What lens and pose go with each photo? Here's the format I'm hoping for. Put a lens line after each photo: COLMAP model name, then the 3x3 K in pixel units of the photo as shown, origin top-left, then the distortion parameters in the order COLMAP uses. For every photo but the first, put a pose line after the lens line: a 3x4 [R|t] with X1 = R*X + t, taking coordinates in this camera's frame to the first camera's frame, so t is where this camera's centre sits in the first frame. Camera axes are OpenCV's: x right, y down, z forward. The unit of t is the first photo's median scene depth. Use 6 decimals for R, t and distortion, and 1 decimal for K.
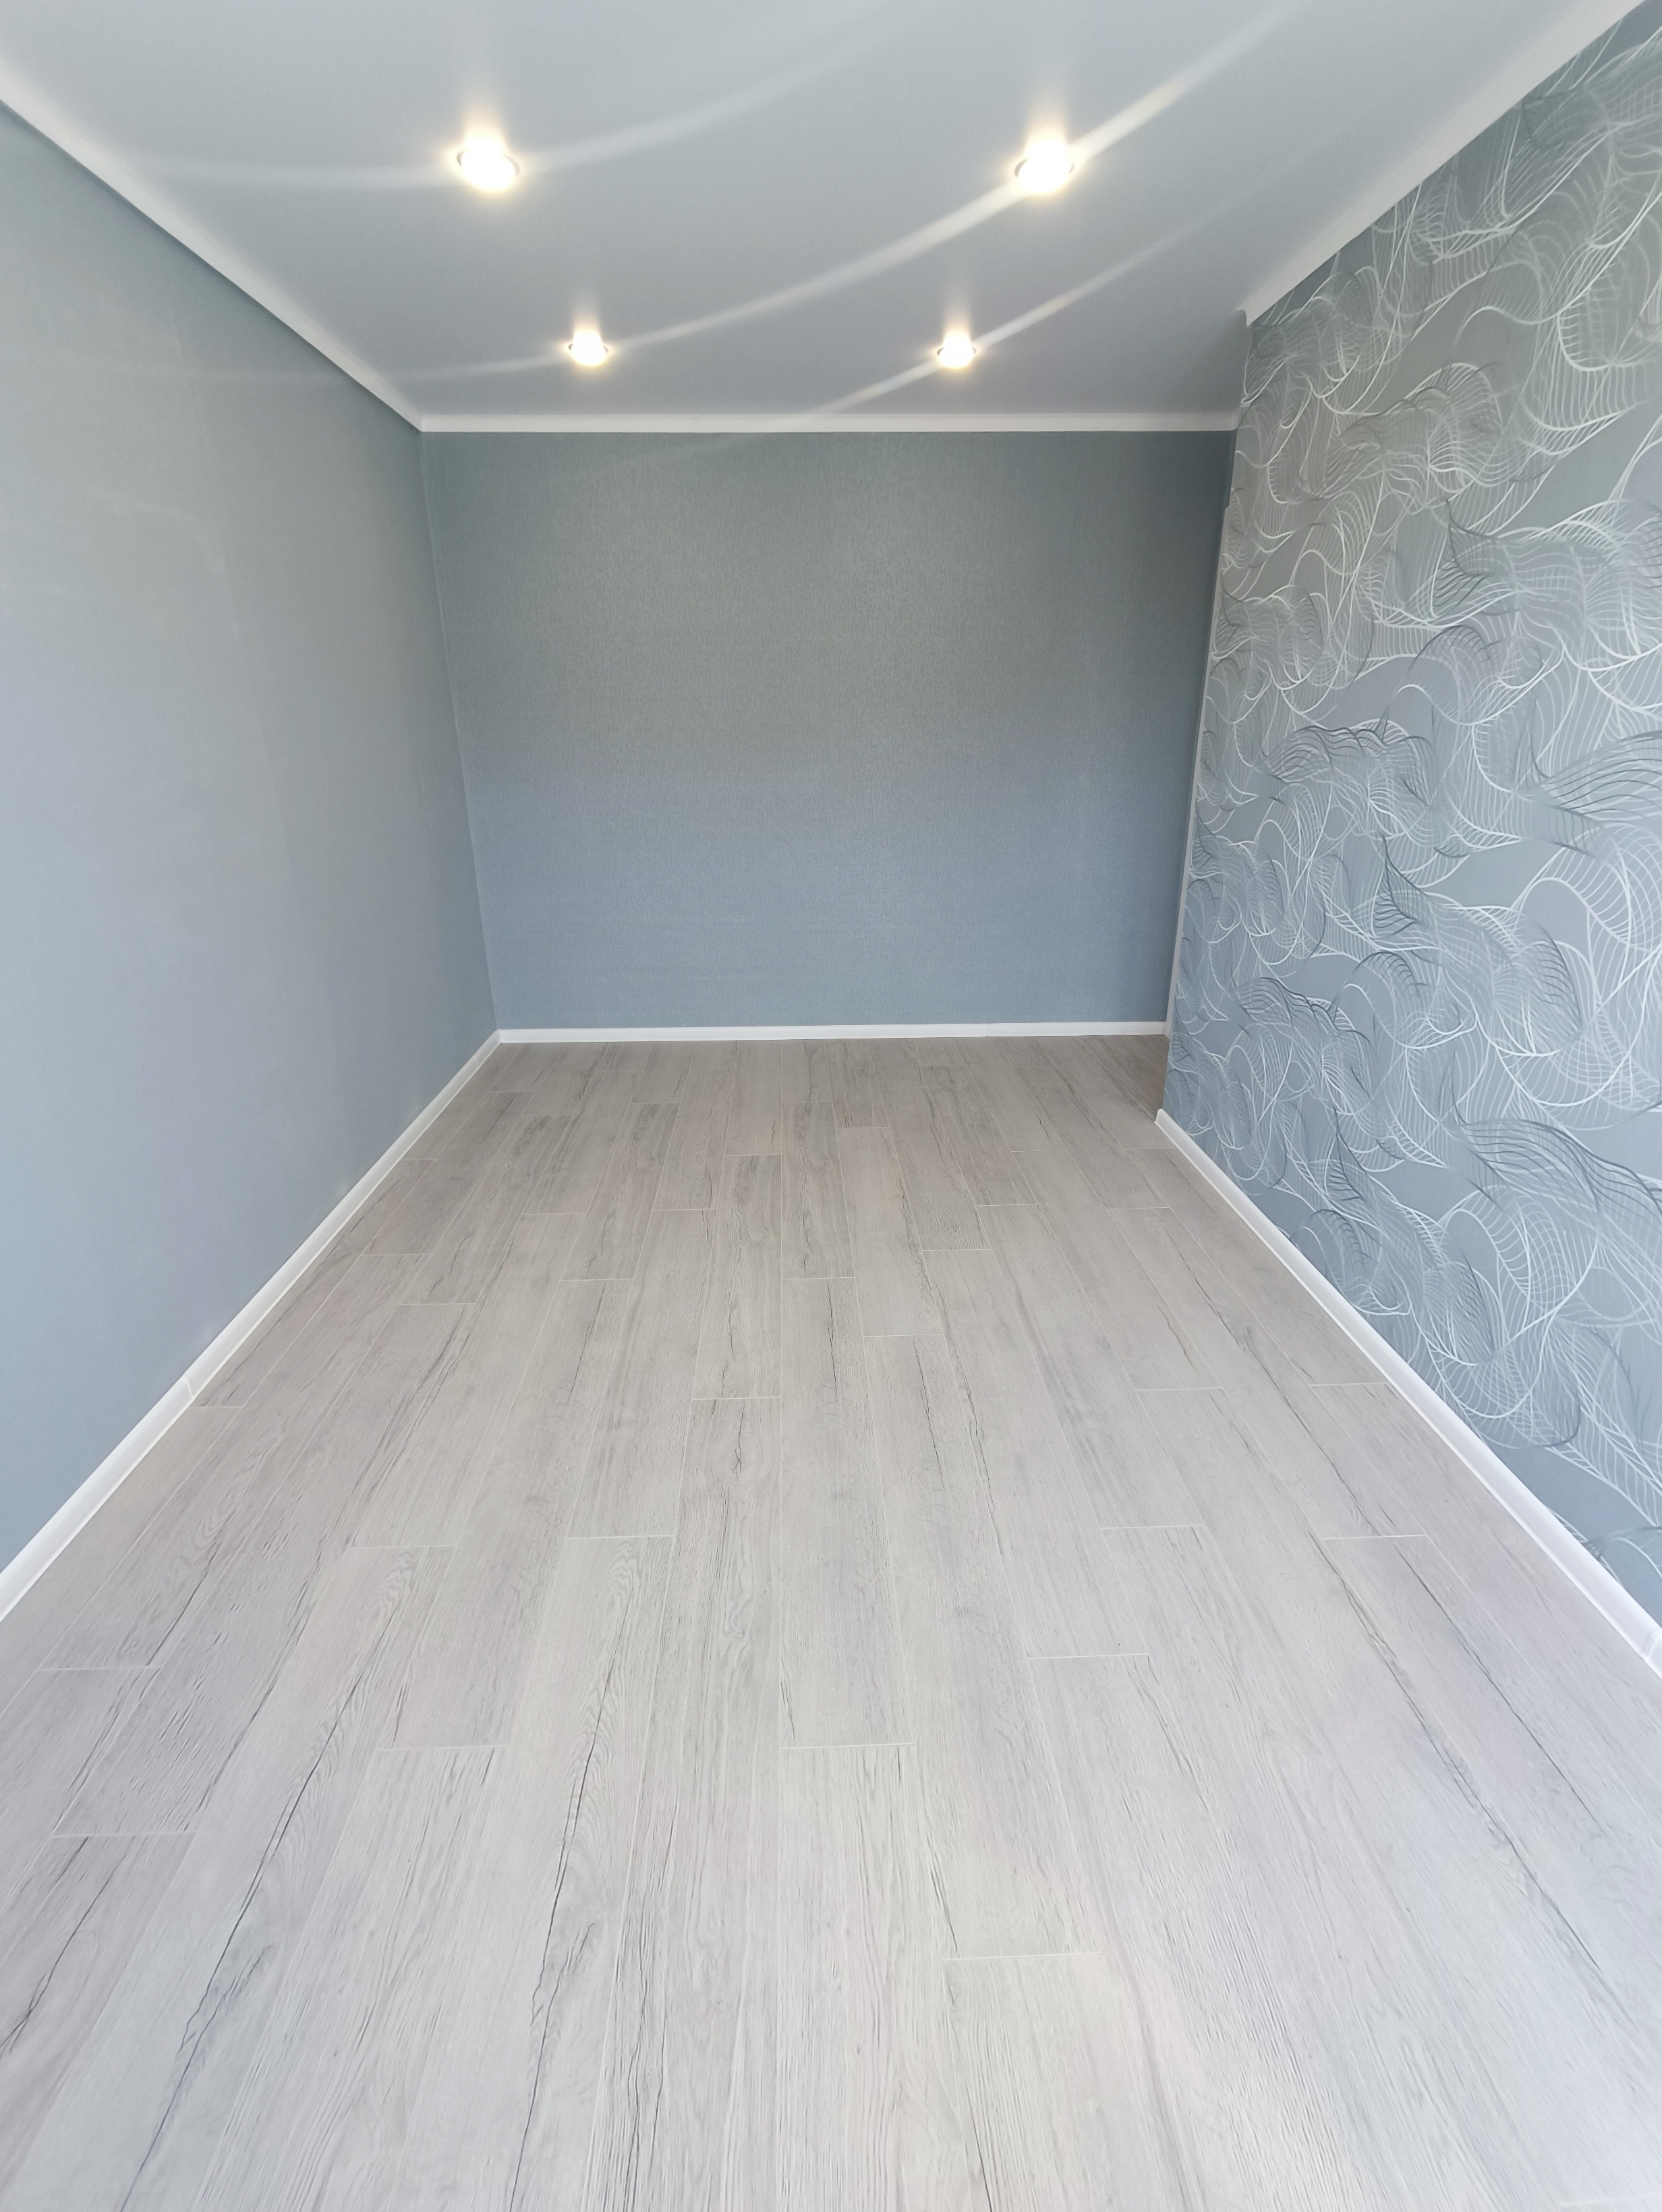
lens RADIAL K [[993.7, 0, 832.9], [0, 993.7, 1105.5], [0, 0, 1]] dist [-0.007253, 0.003516]
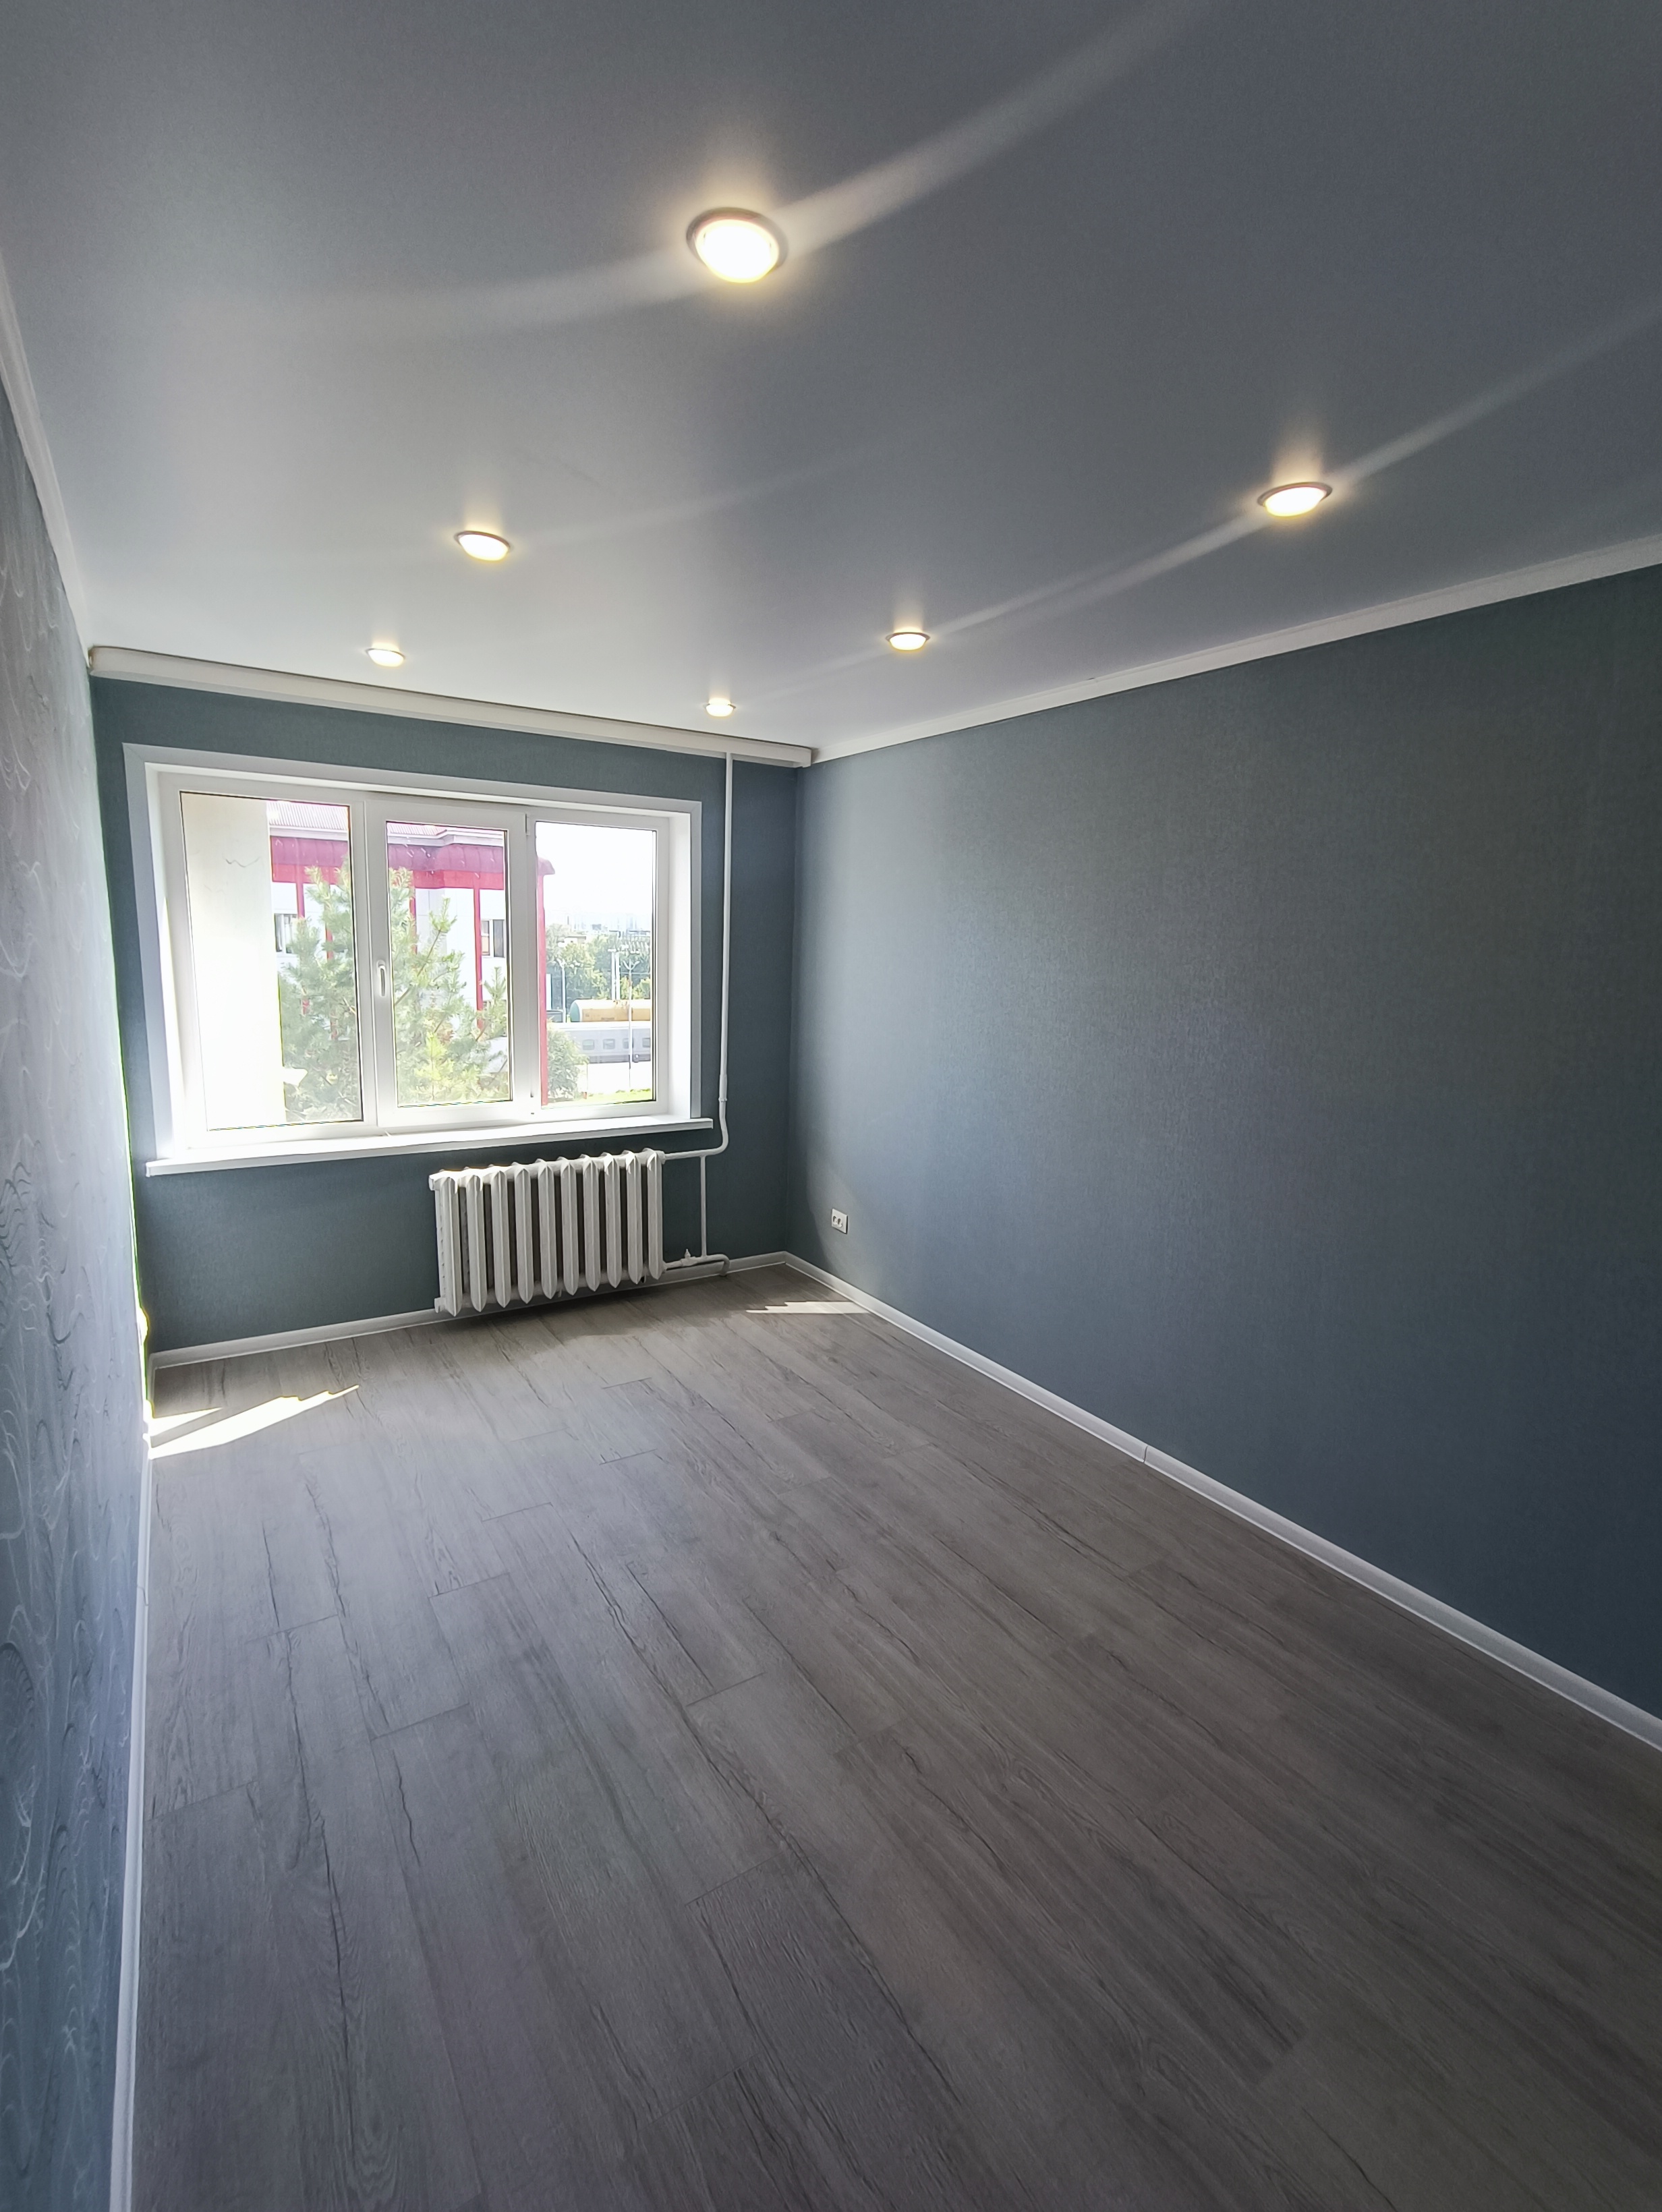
lens RADIAL K [[993.7, 0, 828.3], [0, 993.7, 1102.4], [0, 0, 1]] dist [-0.007253, 0.003516]
pose [[-0.856180, 0.067241, -0.512284, 0.418739], [-0.212594, 0.857828, 0.467904, -0.672613], [0.470914, 0.509519, -0.720160, 1.417488]]
